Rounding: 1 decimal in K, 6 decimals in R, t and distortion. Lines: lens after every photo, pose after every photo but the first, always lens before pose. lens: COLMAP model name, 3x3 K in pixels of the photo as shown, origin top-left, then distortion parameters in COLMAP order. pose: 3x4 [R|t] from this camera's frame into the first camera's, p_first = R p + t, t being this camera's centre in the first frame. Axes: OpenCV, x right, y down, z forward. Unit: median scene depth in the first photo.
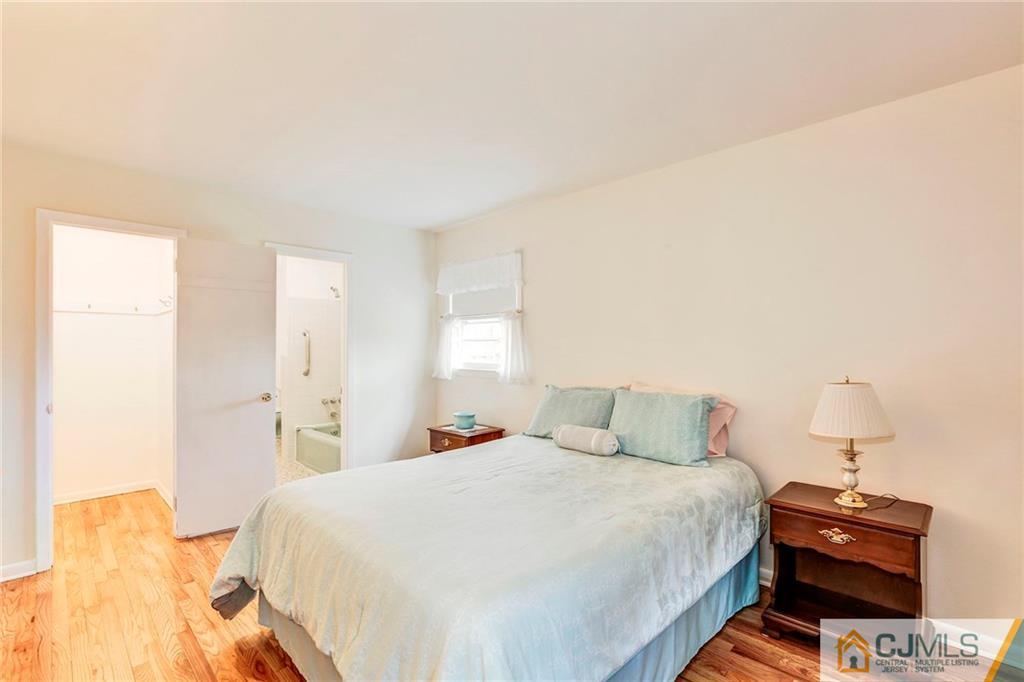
lens RADIAL K [[465.8, 0, 507.2], [0, 465.8, 347.3], [0, 0, 1]] dist [-0.016810, 0.004082]
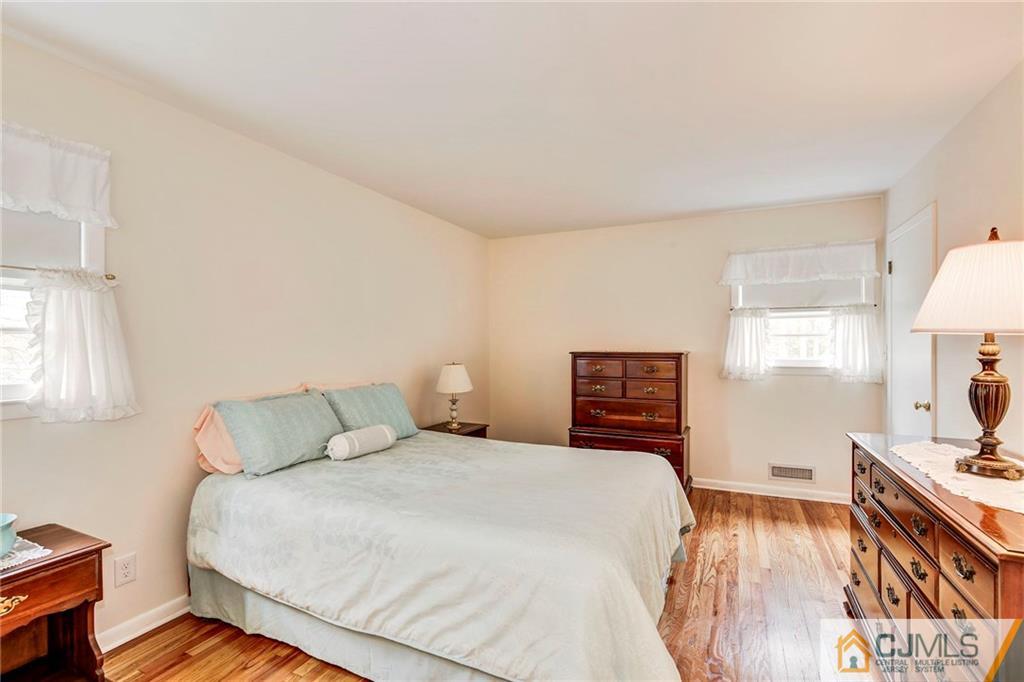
lens RADIAL K [[465.8, 0, 512.1], [0, 465.8, 341.6], [0, 0, 1]] dist [-0.016810, 0.004082]
pose [[-0.341572, 0.004882, 0.939843, -0.601309], [-0.001728, 0.999982, -0.005823, -0.002971], [-0.939854, -0.003613, -0.341558, 0.745240]]
